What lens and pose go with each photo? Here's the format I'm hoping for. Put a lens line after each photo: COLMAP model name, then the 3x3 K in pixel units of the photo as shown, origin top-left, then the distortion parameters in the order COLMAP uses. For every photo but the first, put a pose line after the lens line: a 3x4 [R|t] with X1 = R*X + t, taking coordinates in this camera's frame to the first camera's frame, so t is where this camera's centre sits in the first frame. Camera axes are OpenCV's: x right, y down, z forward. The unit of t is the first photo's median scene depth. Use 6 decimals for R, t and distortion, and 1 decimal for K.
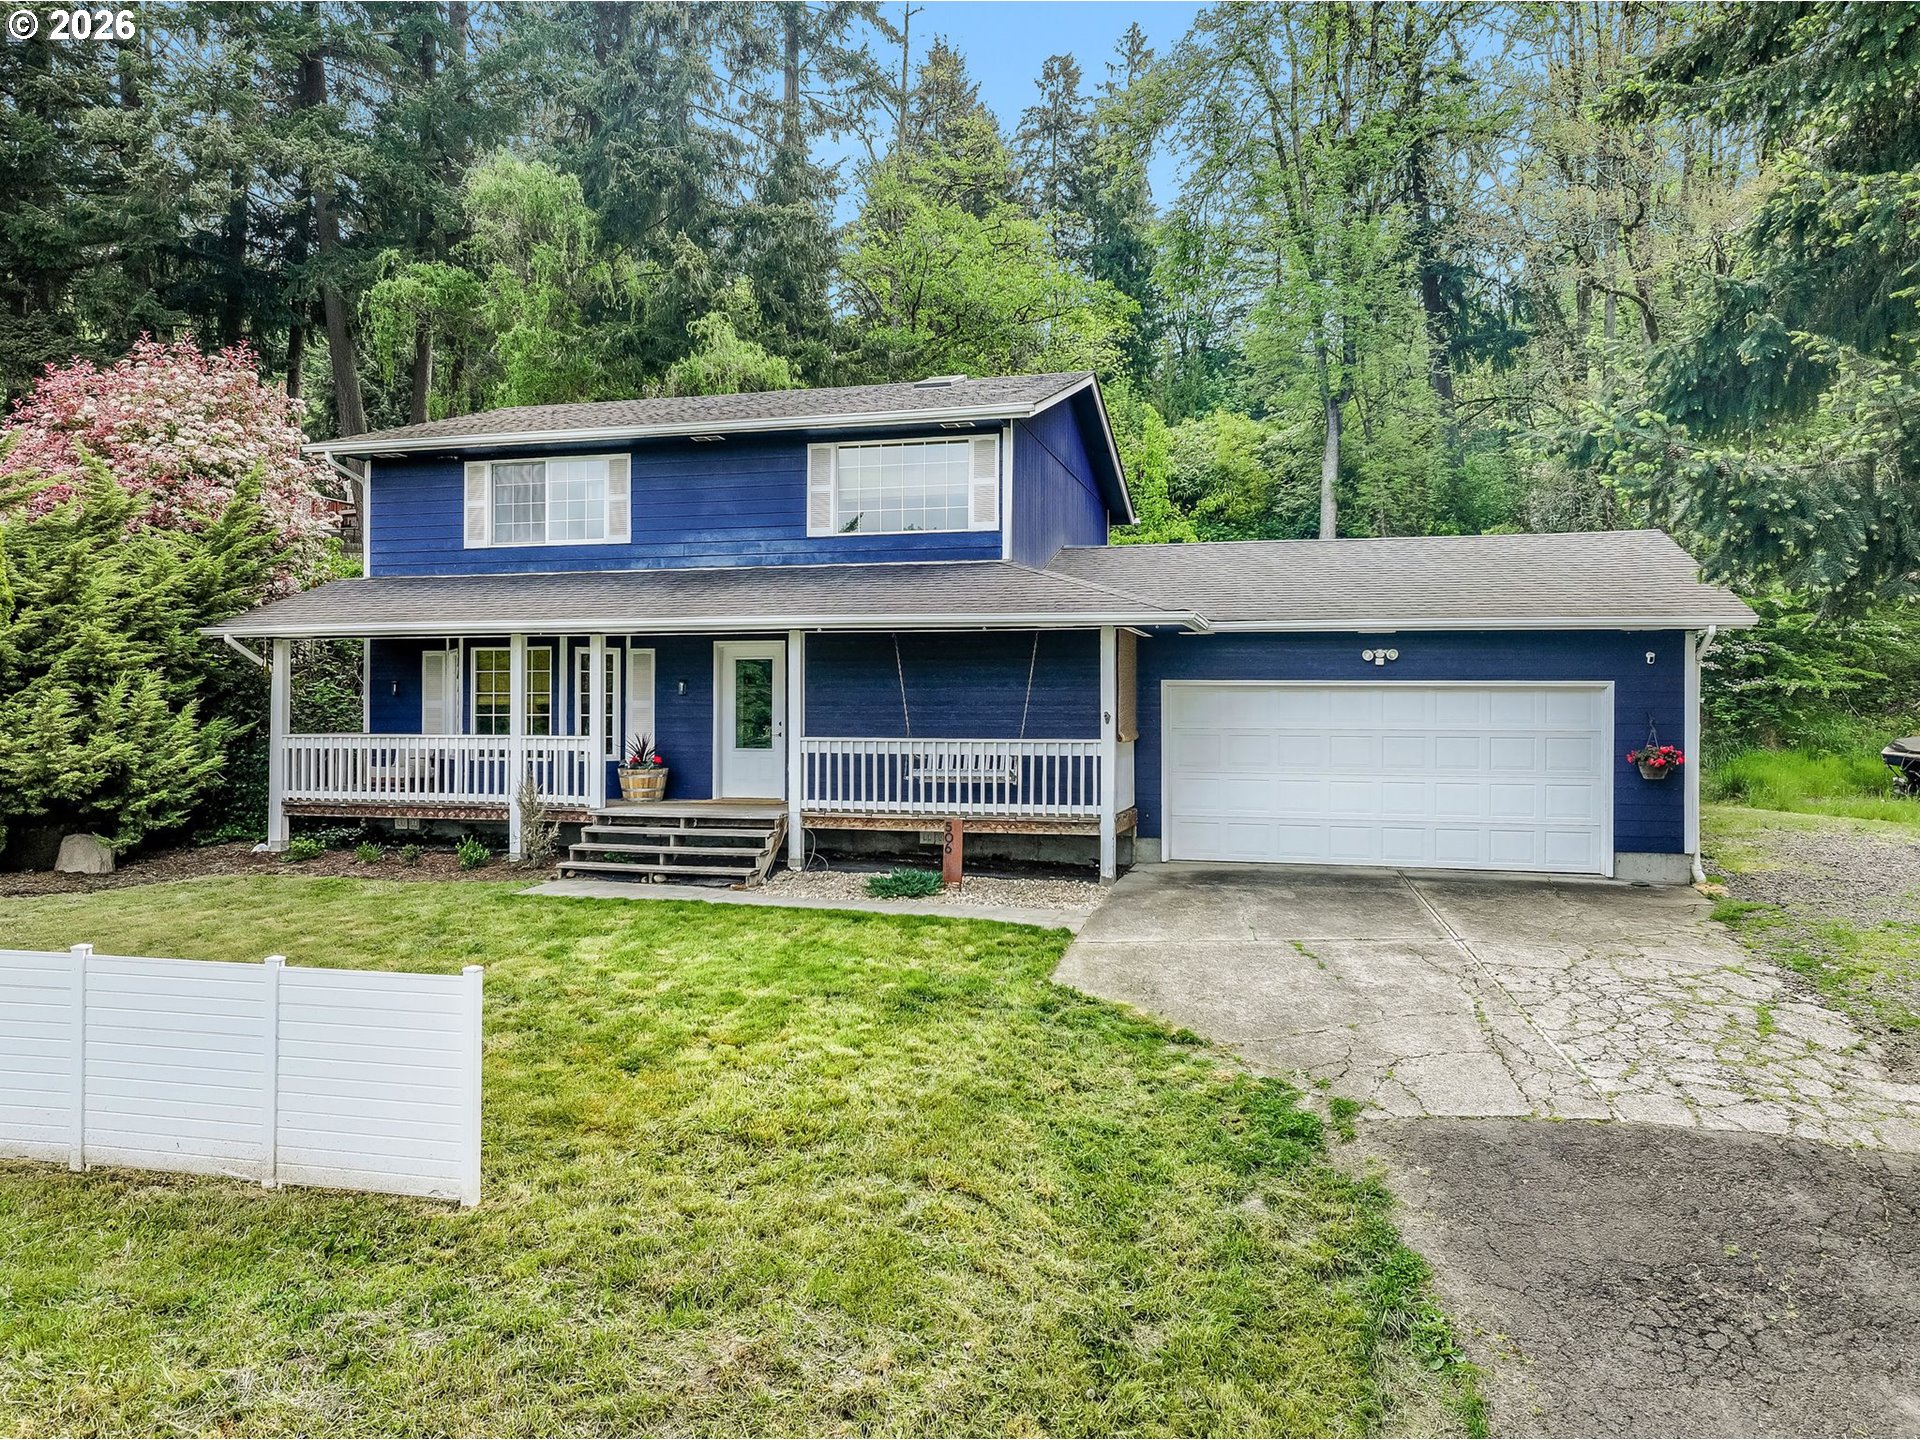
lens RADIAL K [[1374.4, 0, 954.4], [0, 1374.4, 718.1], [0, 0, 1]] dist [-0.000106, 0.006640]
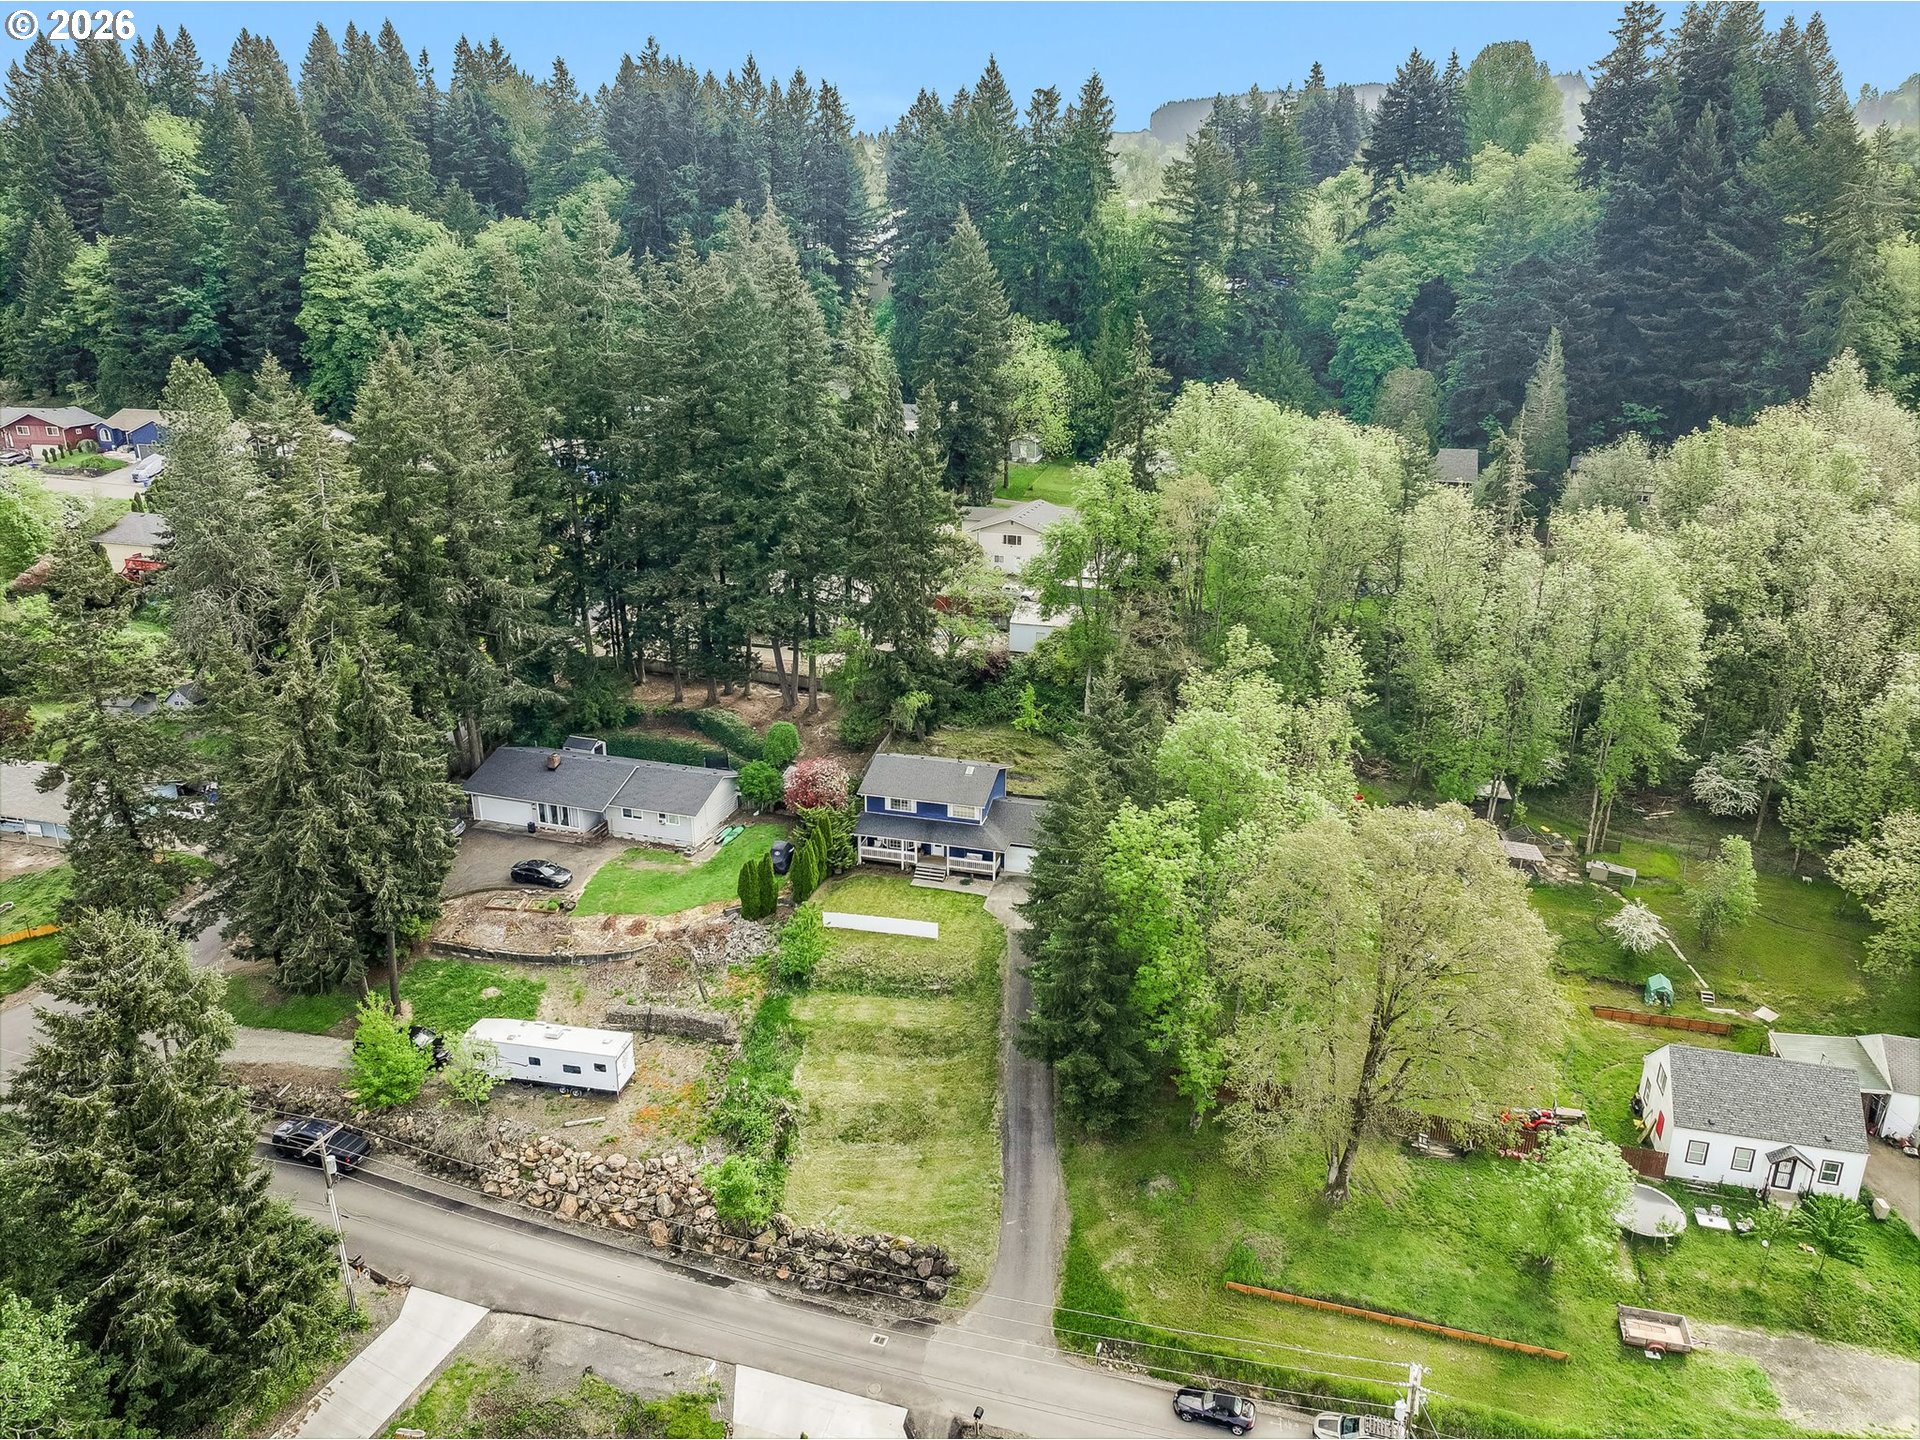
lens RADIAL K [[1368.5, 0, 960.0], [0, 1368.5, 720.0], [0, 0, 1]] dist [-0.002065, 0.018114]
pose [[0.999926, -0.001219, -0.012083, 0.026674], [0.005181, 0.942668, 0.333691, -2.739958], [0.010984, -0.333729, 0.942605, -4.874921]]
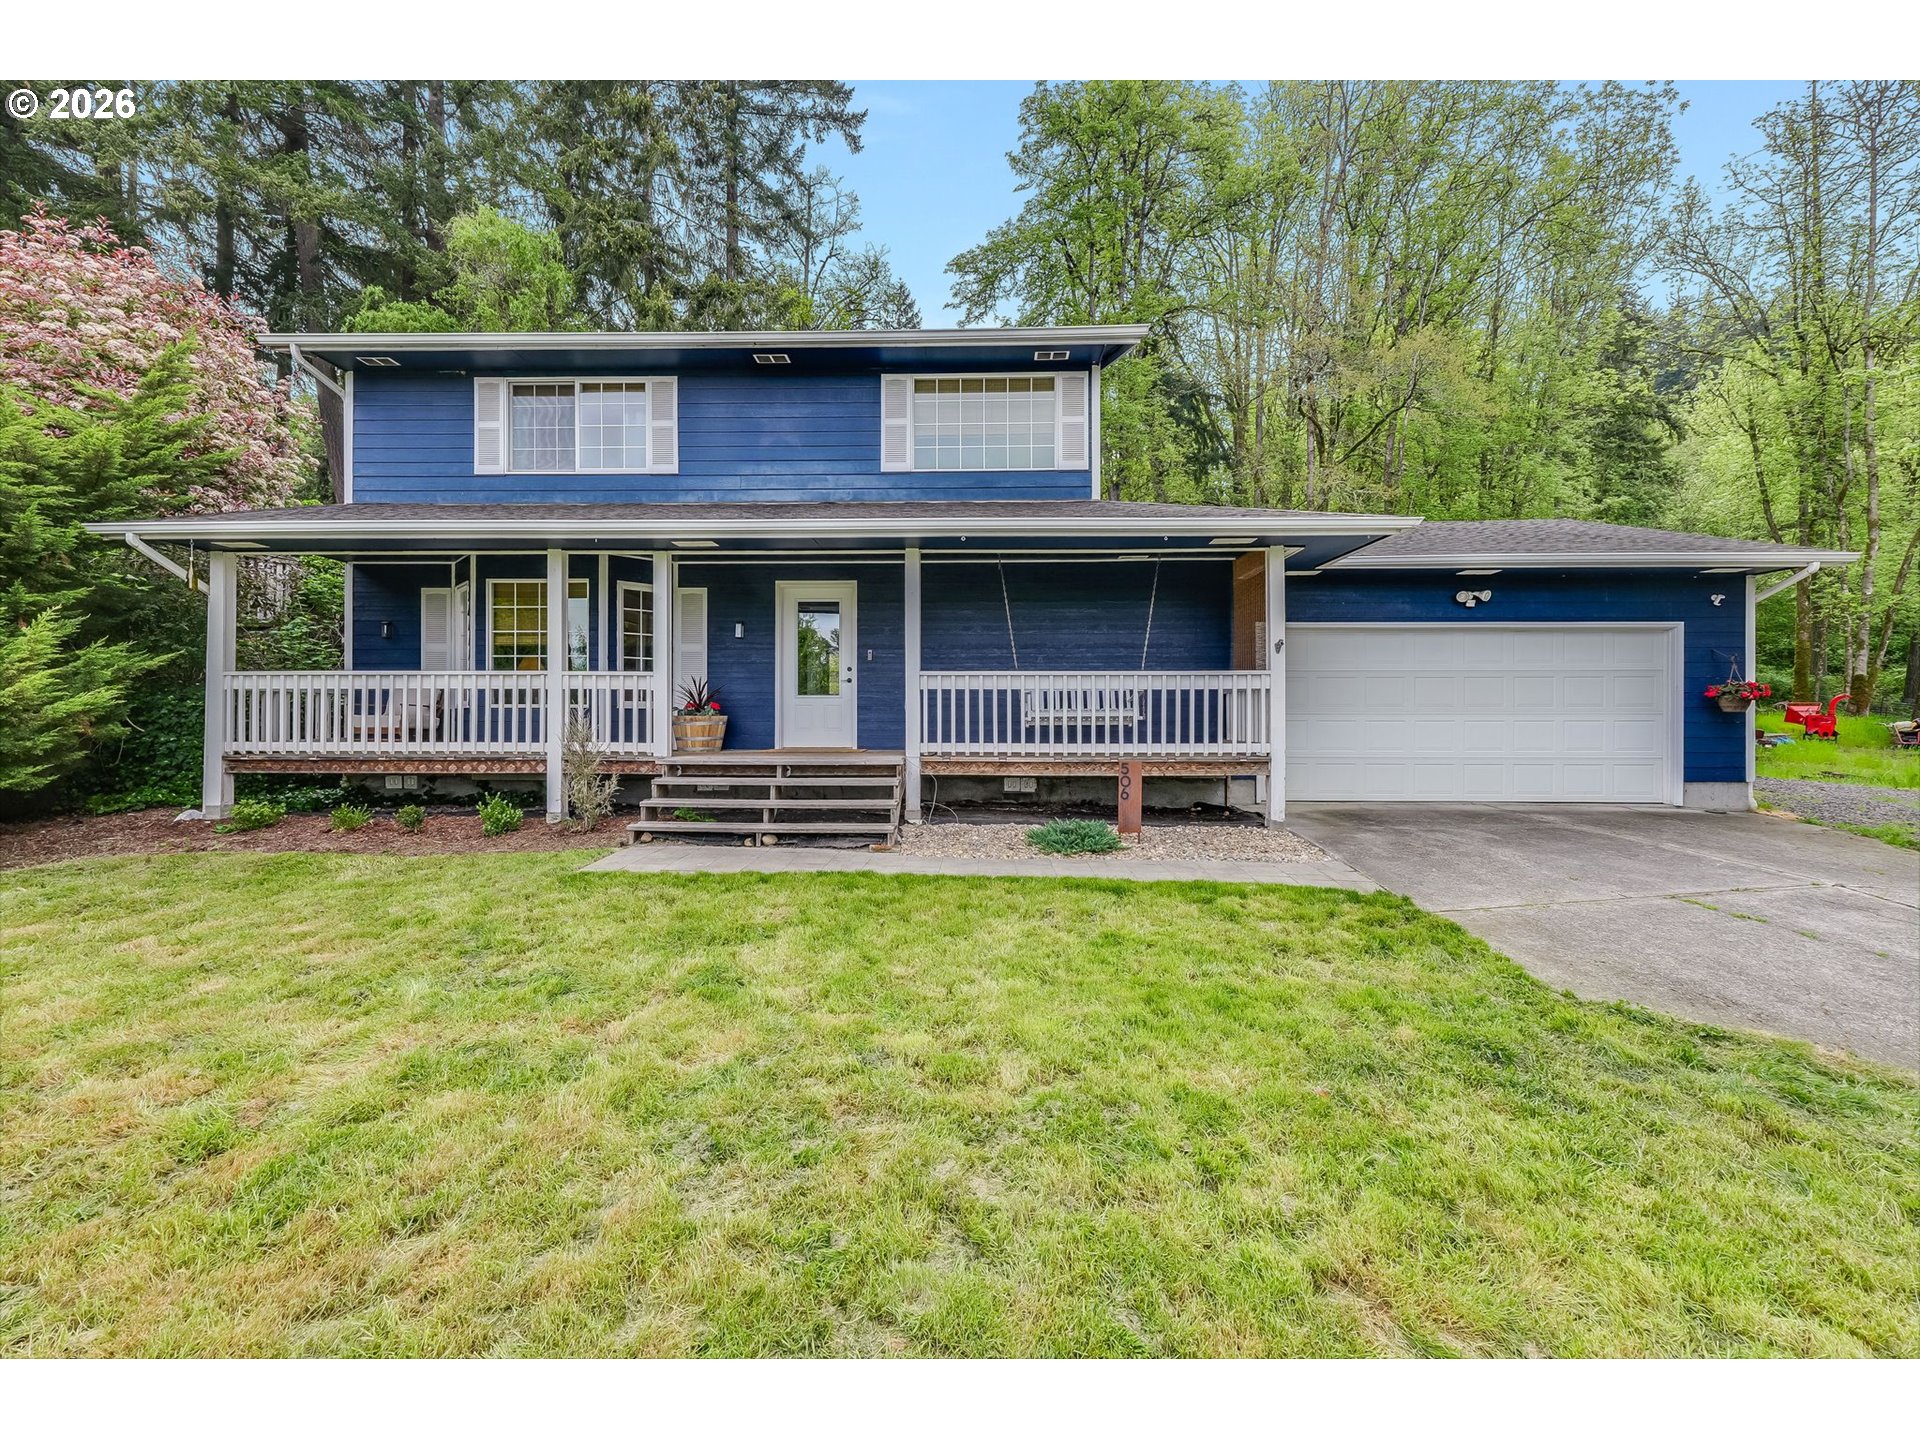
lens RADIAL K [[805.2, 0, 963.4], [0, 805.2, 721.7], [0, 0, 1]] dist [0.006507, -0.000108]
pose [[0.971180, -0.001544, 0.238341, -0.200535], [0.001256, 0.999998, 0.001362, 0.044001], [-0.238343, -0.001024, 0.971181, 0.479727]]
